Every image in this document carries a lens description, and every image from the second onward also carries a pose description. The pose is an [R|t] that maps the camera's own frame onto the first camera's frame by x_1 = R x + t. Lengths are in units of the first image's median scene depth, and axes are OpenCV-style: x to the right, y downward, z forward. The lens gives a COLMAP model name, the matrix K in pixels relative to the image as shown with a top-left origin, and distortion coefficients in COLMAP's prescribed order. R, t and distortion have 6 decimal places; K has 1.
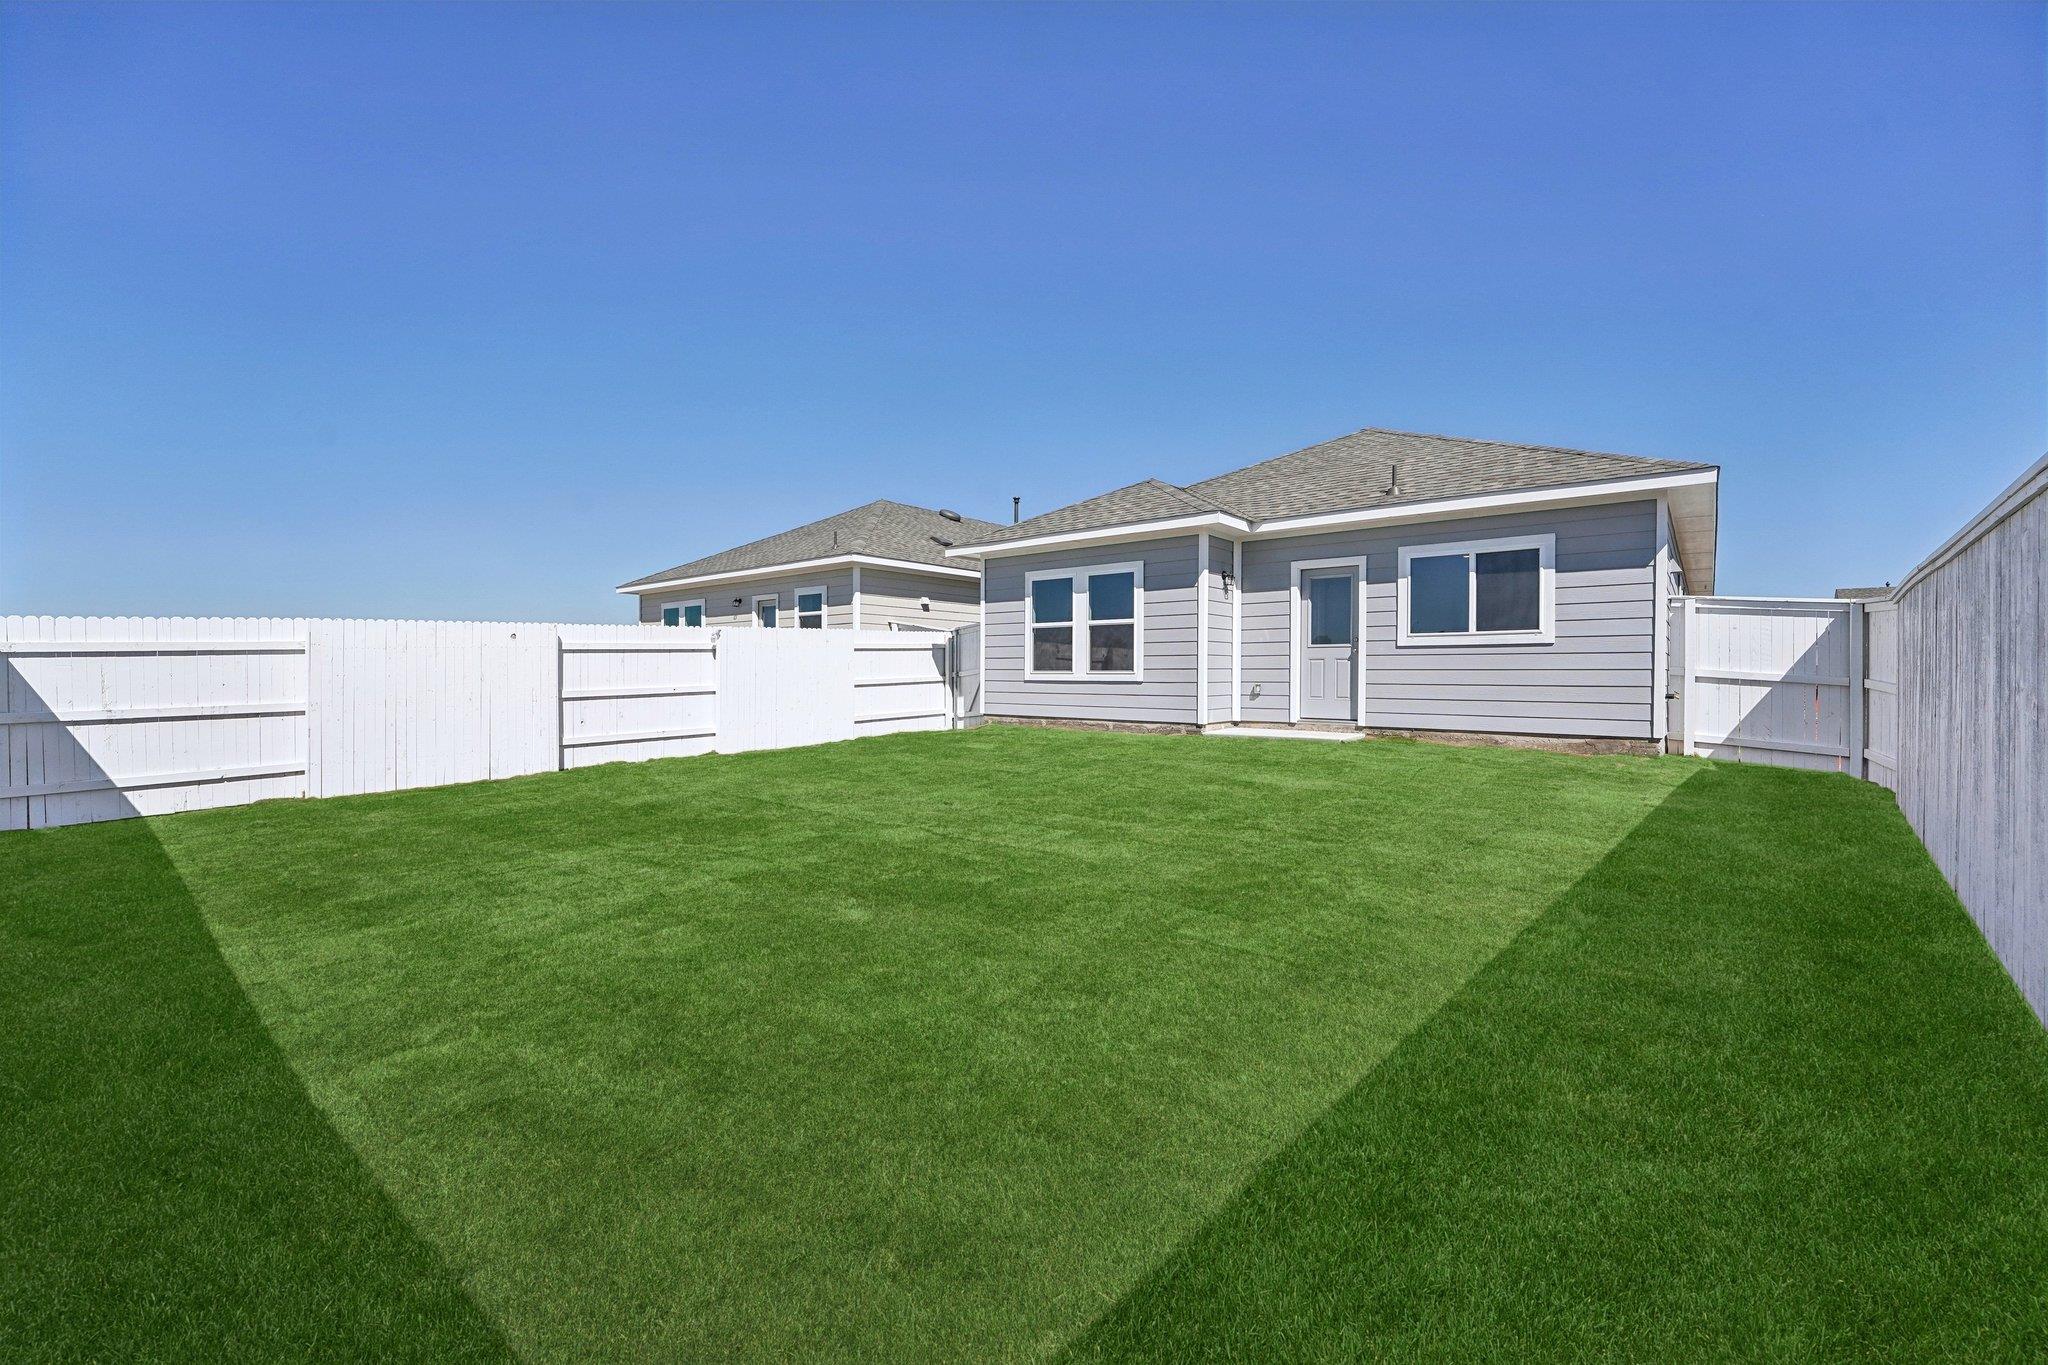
lens RADIAL K [[838.3, 0, 1017.0], [0, 838.3, 678.7], [0, 0, 1]] dist [-0.019833, -0.000284]
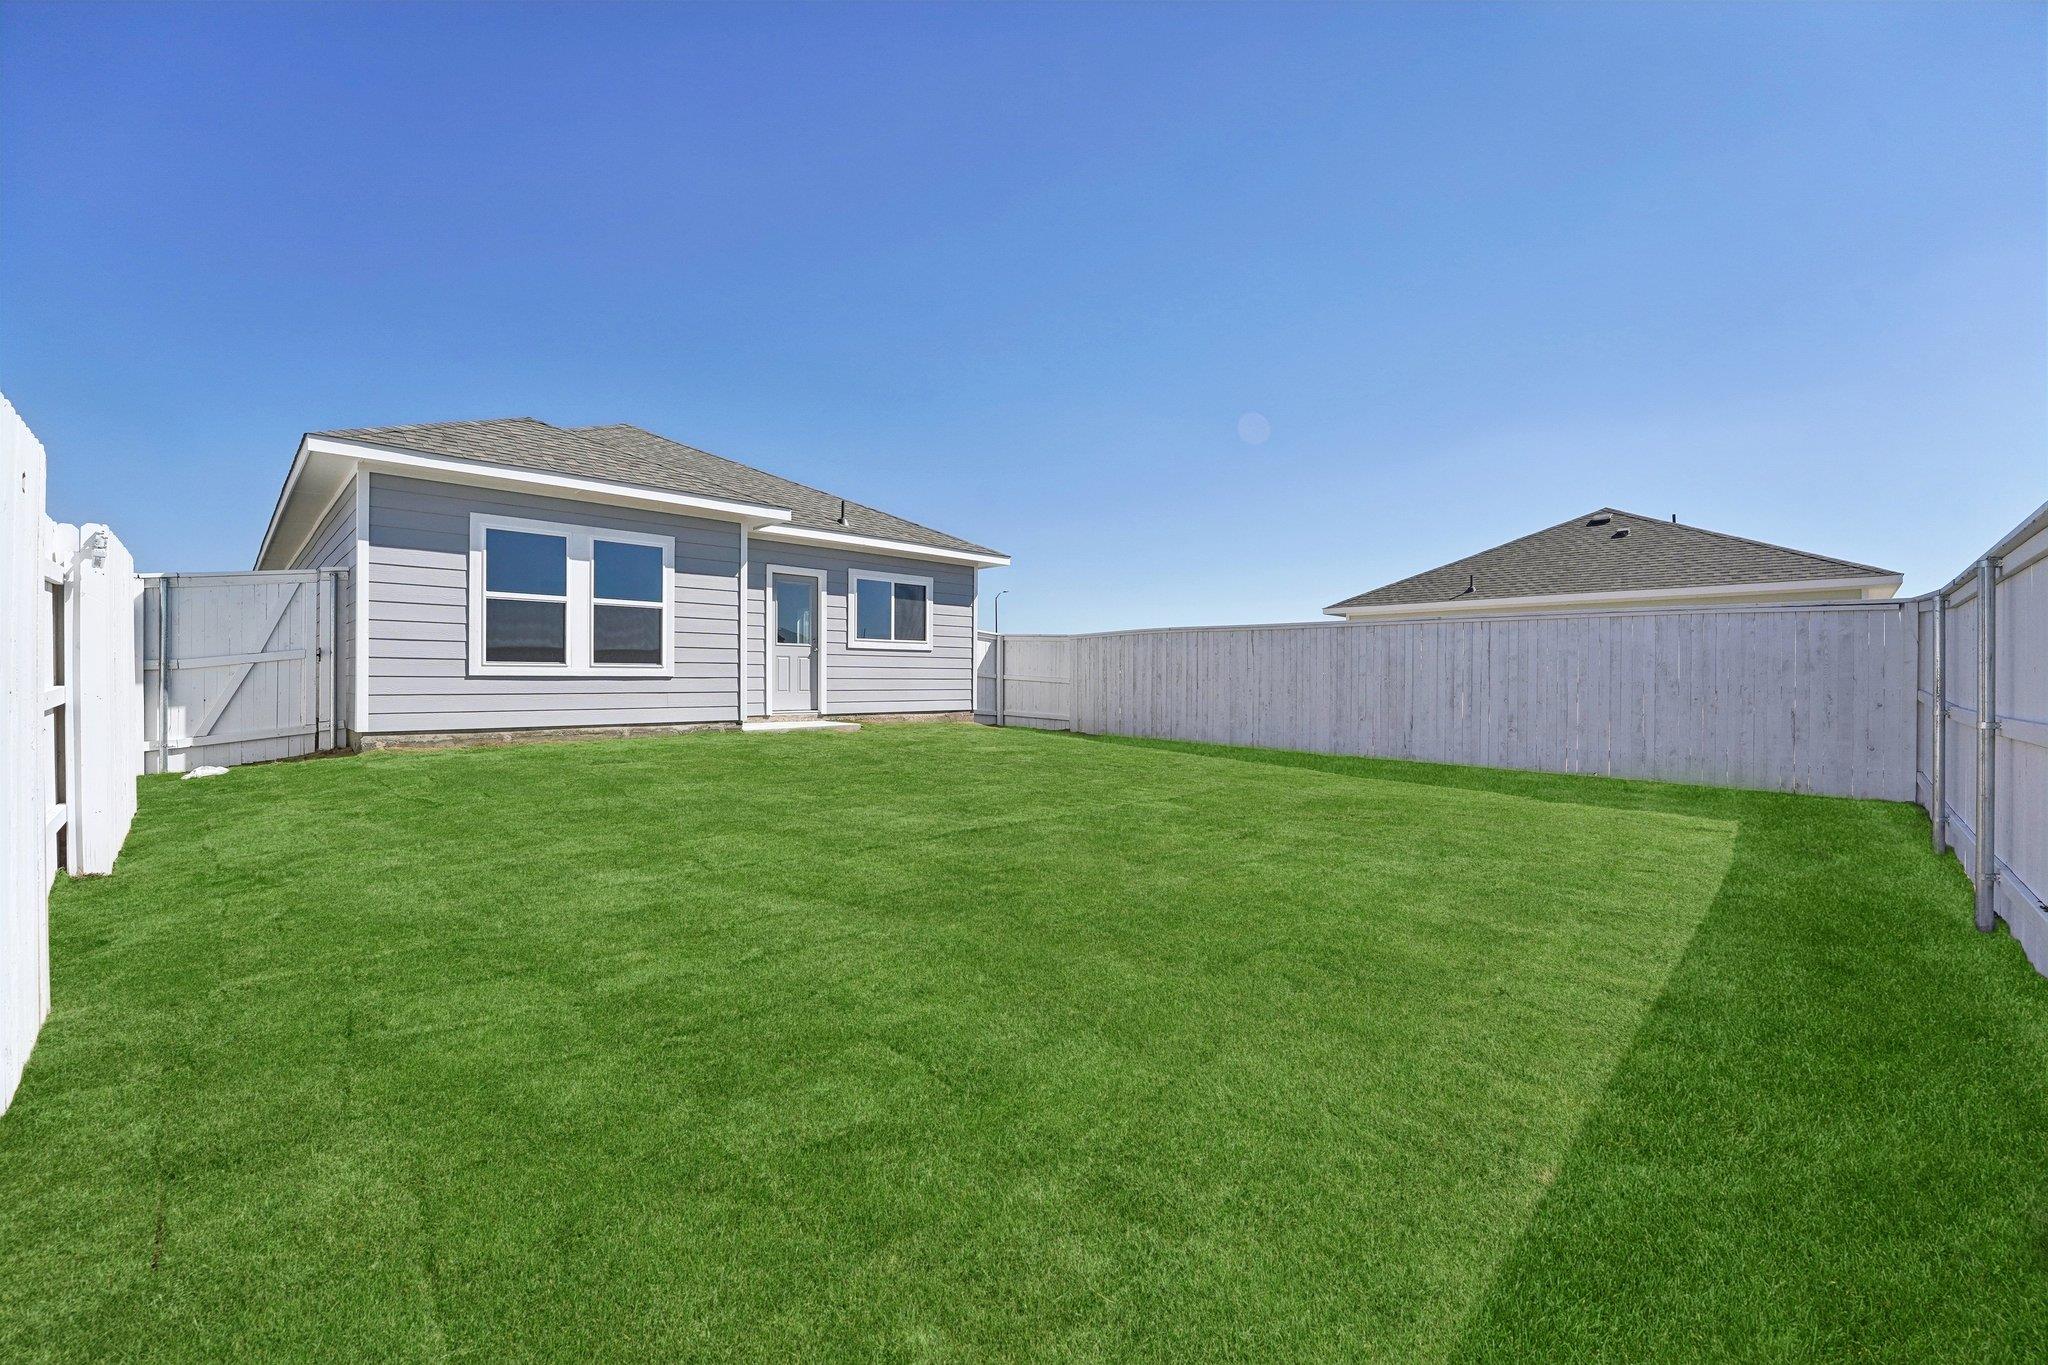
lens RADIAL K [[819.1, 0, 1013.5], [0, 819.1, 678.6], [0, 0, 1]] dist [0.001315, 0.000420]
pose [[0.103504, -0.005065, 0.994616, -0.671223], [-0.002189, 0.999983, 0.005320, -0.000145], [-0.994627, -0.002728, 0.103491, 0.577279]]
